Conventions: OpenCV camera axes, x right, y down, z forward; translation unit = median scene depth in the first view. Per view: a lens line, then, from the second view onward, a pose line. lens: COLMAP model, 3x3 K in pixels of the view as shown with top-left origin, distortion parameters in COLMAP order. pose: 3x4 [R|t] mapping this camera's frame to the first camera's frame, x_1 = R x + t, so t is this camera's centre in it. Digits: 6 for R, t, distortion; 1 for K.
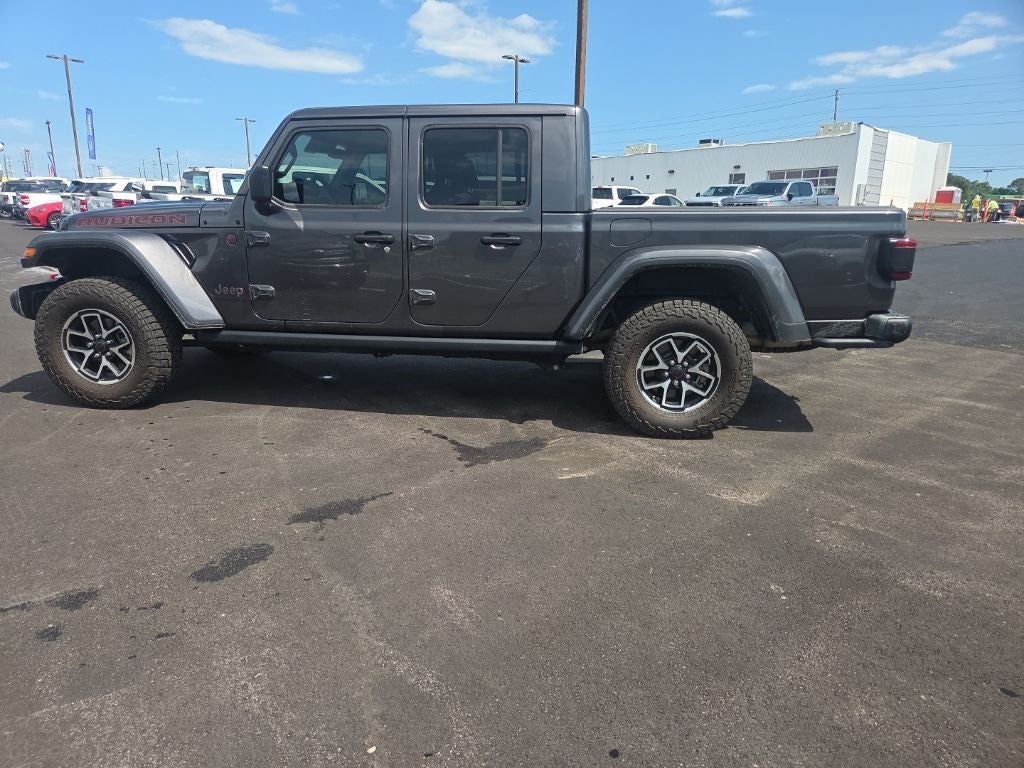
lens RADIAL K [[687.6, 0, 511.9], [0, 687.6, 395.7], [0, 0, 1]] dist [0.074391, -0.064842]
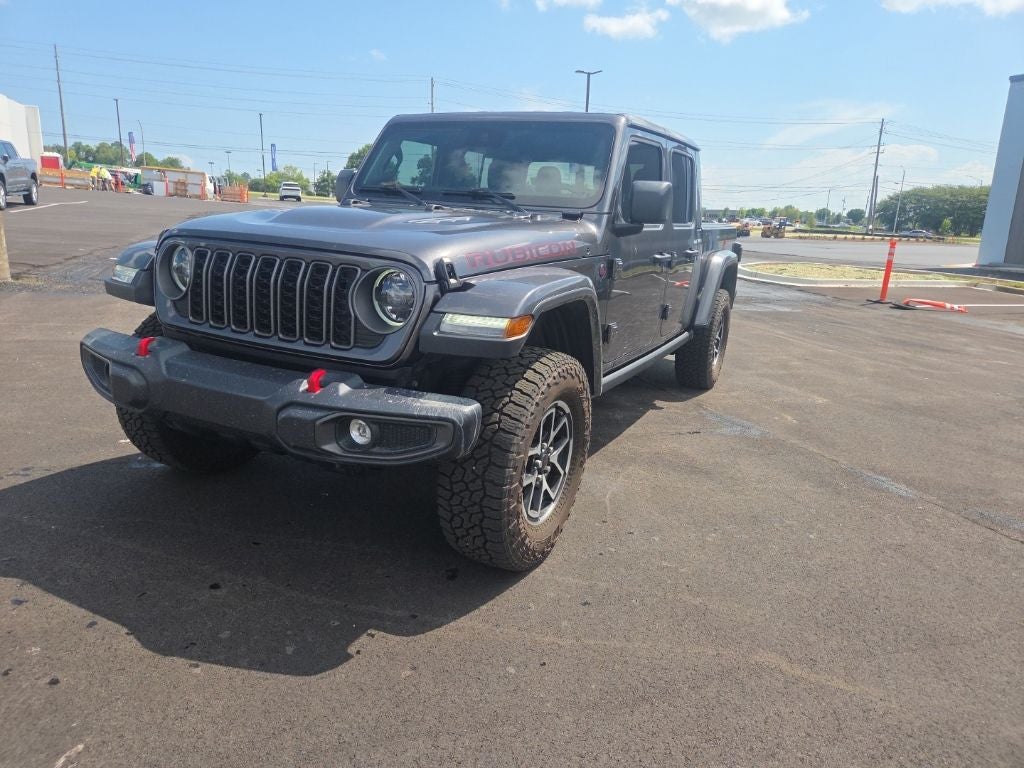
lens RADIAL K [[670.1, 0, 512.0], [0, 670.1, 384.0], [0, 0, 1]] dist [0.070016, -0.054208]
pose [[0.364895, -0.224906, 0.903476, -1.182570], [0.188399, 0.968147, 0.164914, -0.252392], [-0.911788, 0.110037, 0.395644, 0.838343]]
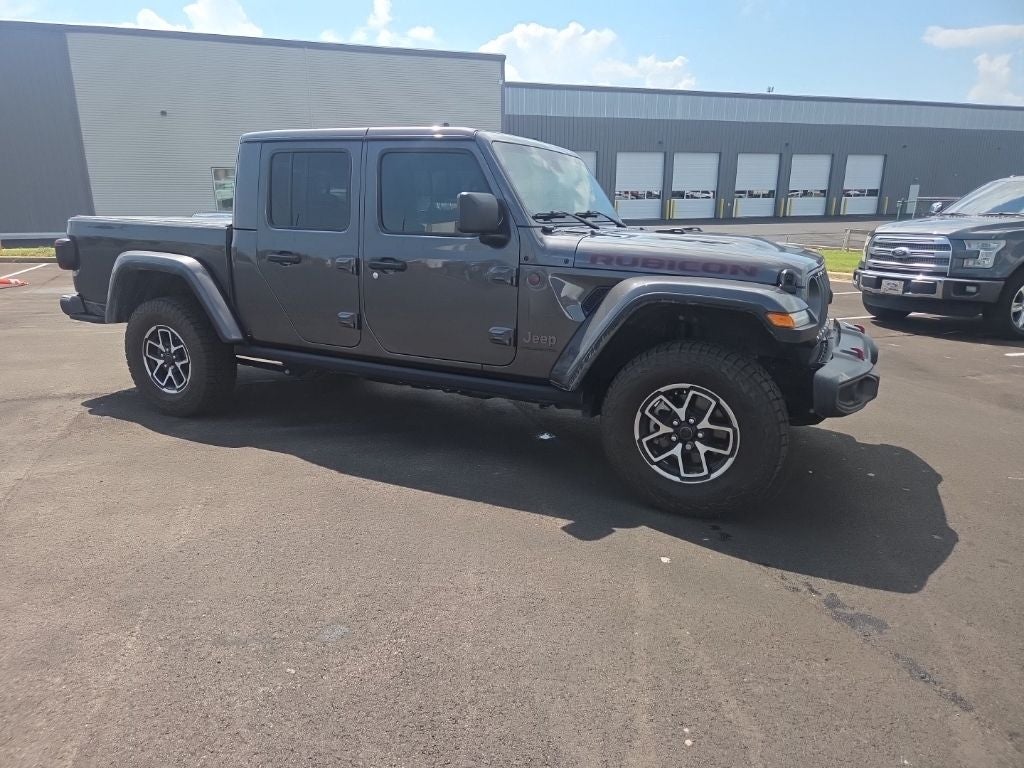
lens RADIAL K [[675.2, 0, 483.8], [0, 675.2, 396.6], [0, 0, 1]] dist [0.068802, -0.055710]
pose [[-0.914755, -0.128710, 0.382957, -0.667030], [0.081202, 0.869978, 0.486358, -0.620520], [-0.395764, 0.475995, -0.785366, 2.171847]]
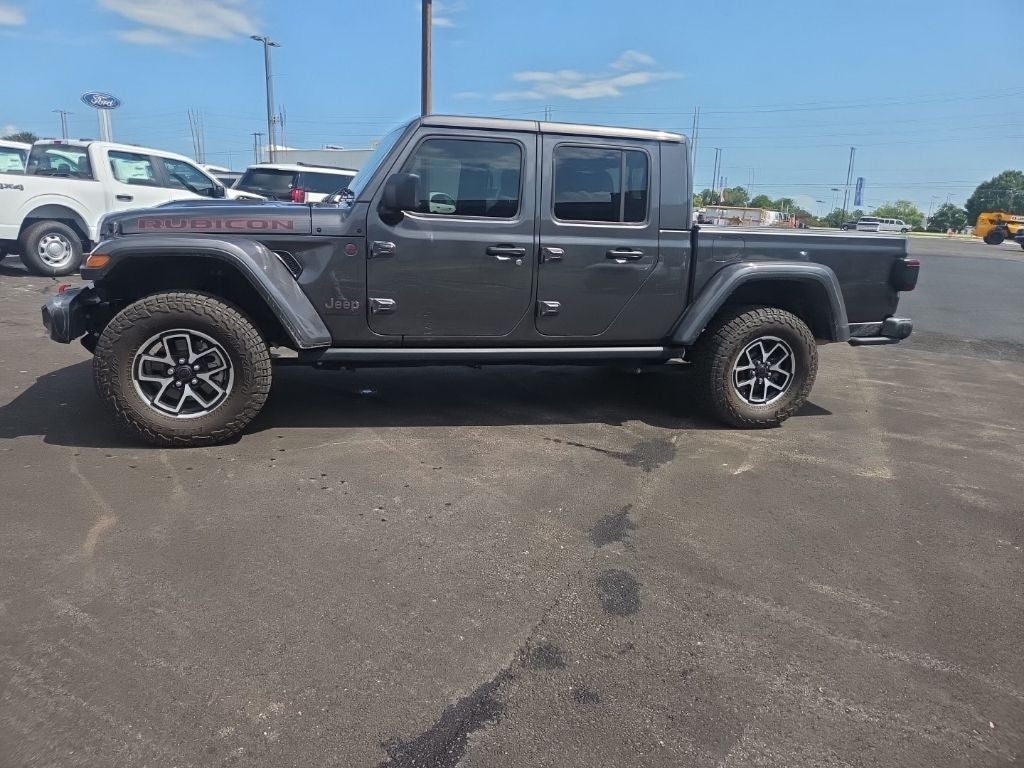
lens RADIAL K [[684.0, 0, 514.3], [0, 684.0, 370.0], [0, 0, 1]] dist [0.069692, -0.062618]
pose [[0.925062, -0.048467, 0.376710, -0.569689], [0.057156, 0.998294, -0.011915, -0.044723], [-0.375490, 0.032553, 0.926255, 0.093873]]
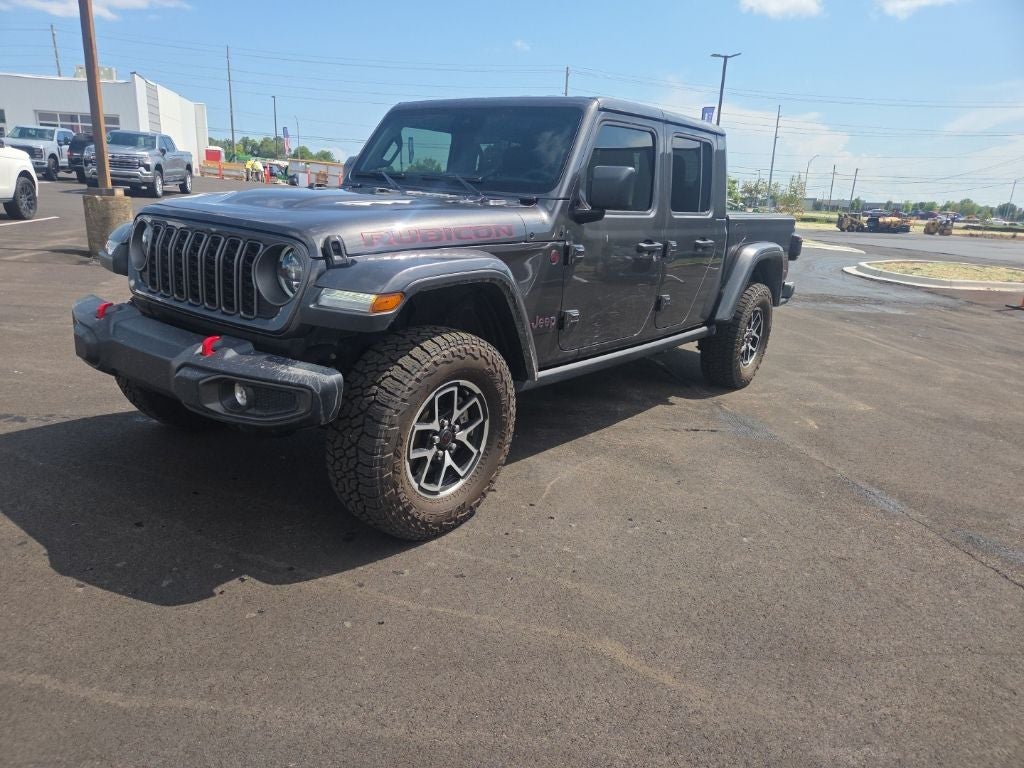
lens RADIAL K [[673.2, 0, 508.2], [0, 673.2, 388.8], [0, 0, 1]] dist [0.068156, -0.058426]
pose [[0.536466, -0.213135, 0.816565, -1.110515], [0.160321, 0.975701, 0.149345, -0.207453], [-0.828554, 0.050794, 0.557600, 0.654184]]
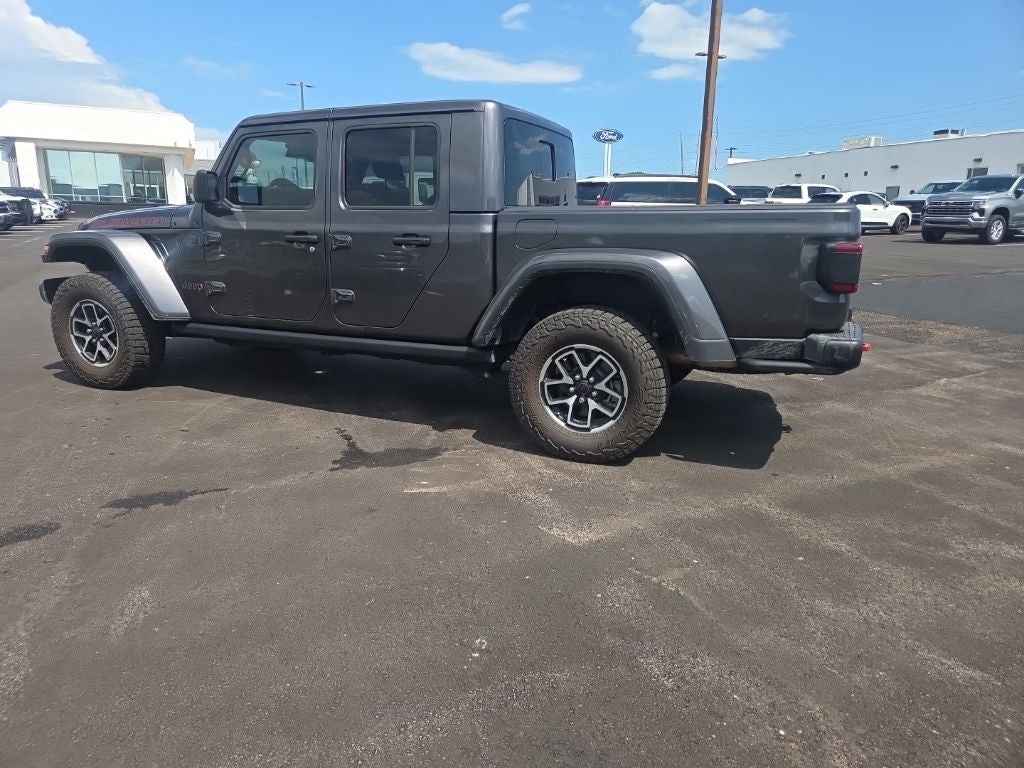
lens RADIAL K [[689.7, 0, 509.1], [0, 689.7, 383.9], [0, 0, 1]] dist [0.078799, -0.071852]
pose [[0.957306, 0.062803, -0.282171, 0.399808], [-0.068856, 0.997559, -0.011577, -0.022495], [0.280755, 0.030512, 0.959294, 0.108381]]
